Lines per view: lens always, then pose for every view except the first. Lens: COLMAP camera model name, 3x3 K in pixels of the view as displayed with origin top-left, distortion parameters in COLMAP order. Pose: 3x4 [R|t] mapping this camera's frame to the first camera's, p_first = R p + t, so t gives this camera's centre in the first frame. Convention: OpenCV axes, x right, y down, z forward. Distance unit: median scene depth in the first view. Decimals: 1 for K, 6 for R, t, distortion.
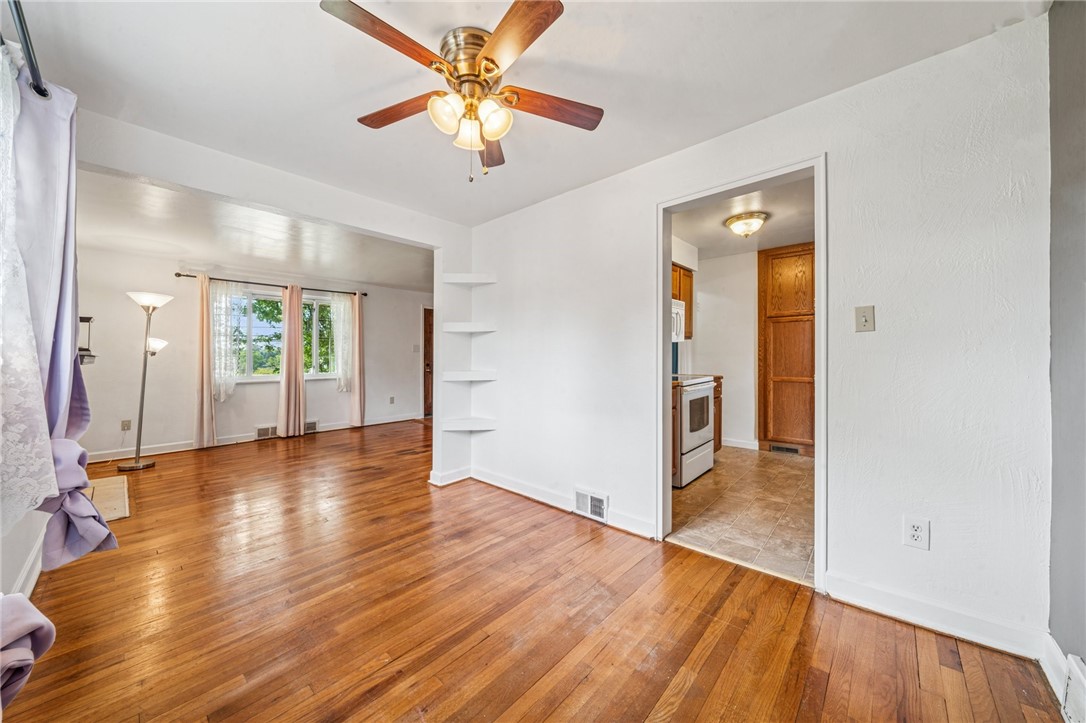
lens RADIAL K [[376.9, 0, 542.3], [0, 376.9, 358.1], [0, 0, 1]] dist [-0.006951, 0.000012]
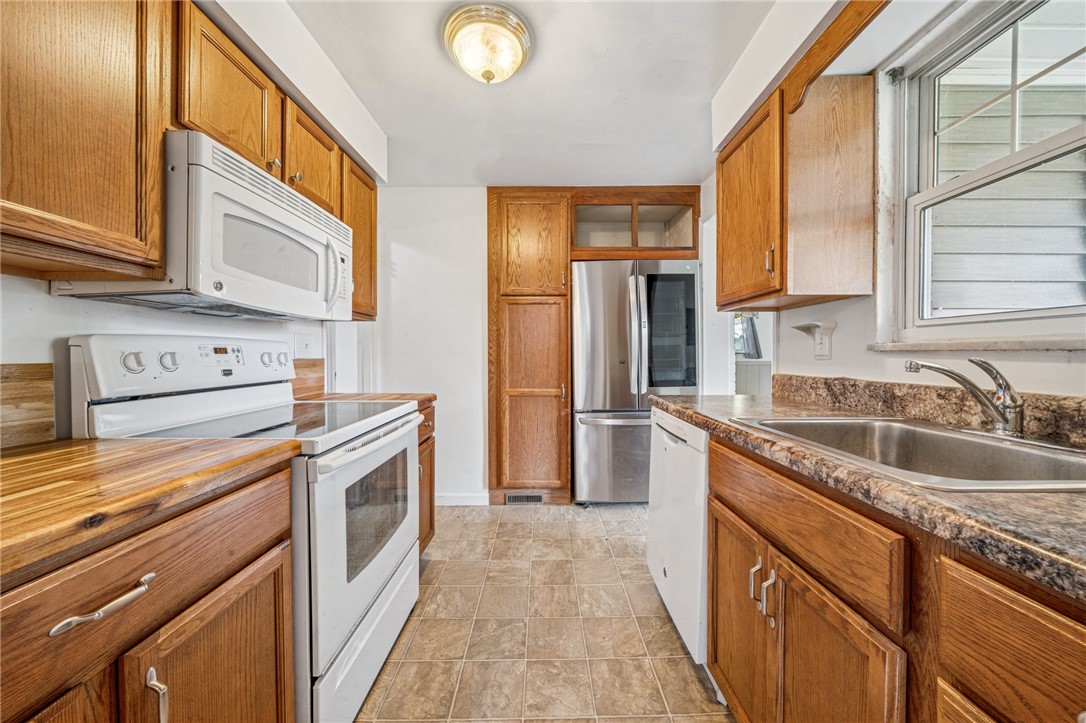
lens RADIAL K [[376.9, 0, 541.7], [0, 376.9, 360.1], [0, 0, 1]] dist [-0.006951, 0.000012]
pose [[0.746896, -0.004721, 0.664925, 0.234655], [0.003398, 0.999989, 0.003283, -0.001159], [-0.664933, -0.000193, 0.746903, 0.497105]]
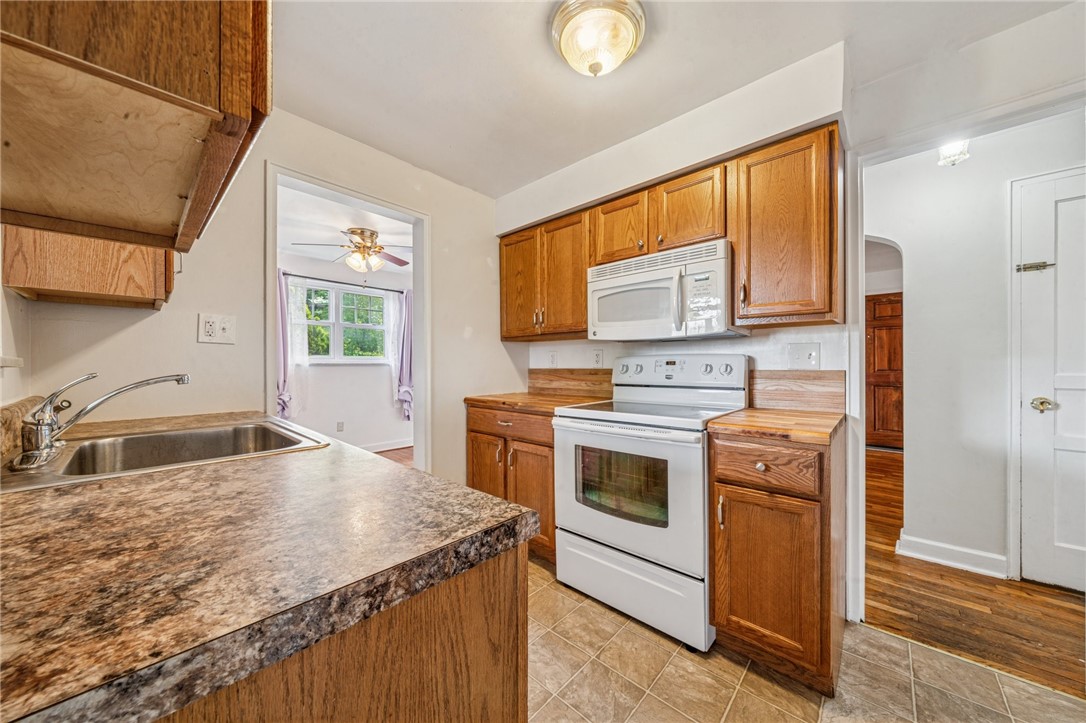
lens RADIAL K [[376.9, 0, 543.7], [0, 376.9, 364.5], [0, 0, 1]] dist [-0.006951, 0.000012]
pose [[-0.007810, 0.006353, -0.999949, 0.735218], [-0.004155, 0.999971, 0.006386, -0.009271], [0.999961, 0.004205, -0.007784, 0.738171]]
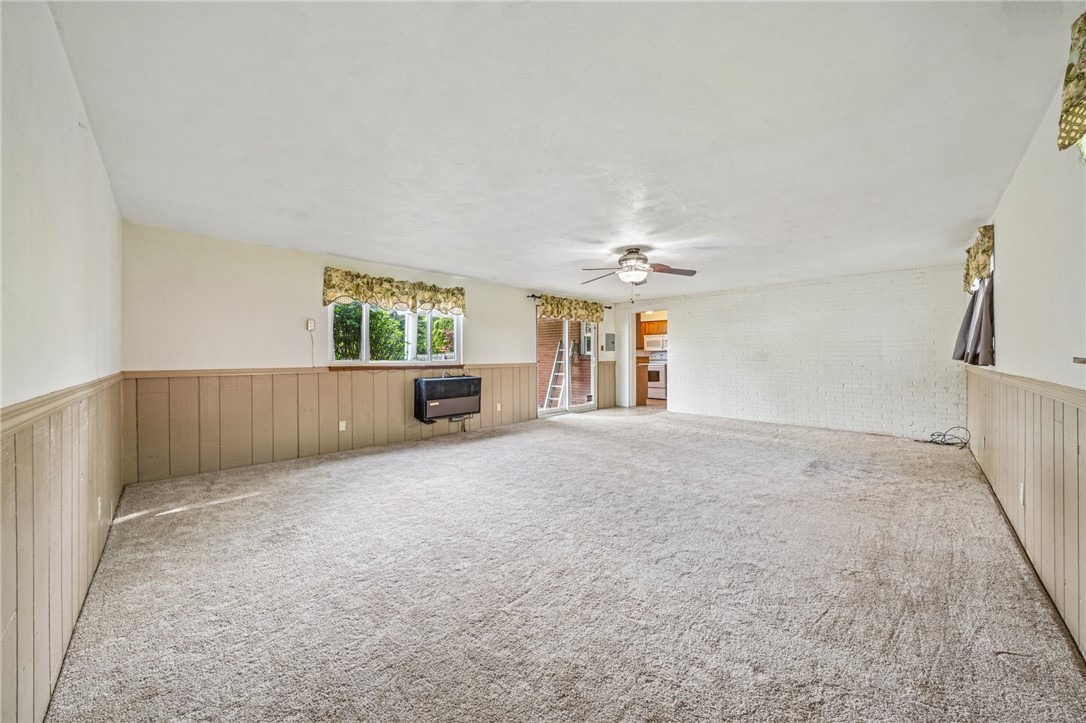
lens RADIAL K [[376.9, 0, 543.7], [0, 376.9, 357.8], [0, 0, 1]] dist [-0.006951, 0.000012]
pose [[-0.045769, 0.001942, -0.998950, 2.617004], [-0.000318, 0.999998, 0.001959, 0.002261], [0.998952, 0.000408, -0.045768, 0.275925]]
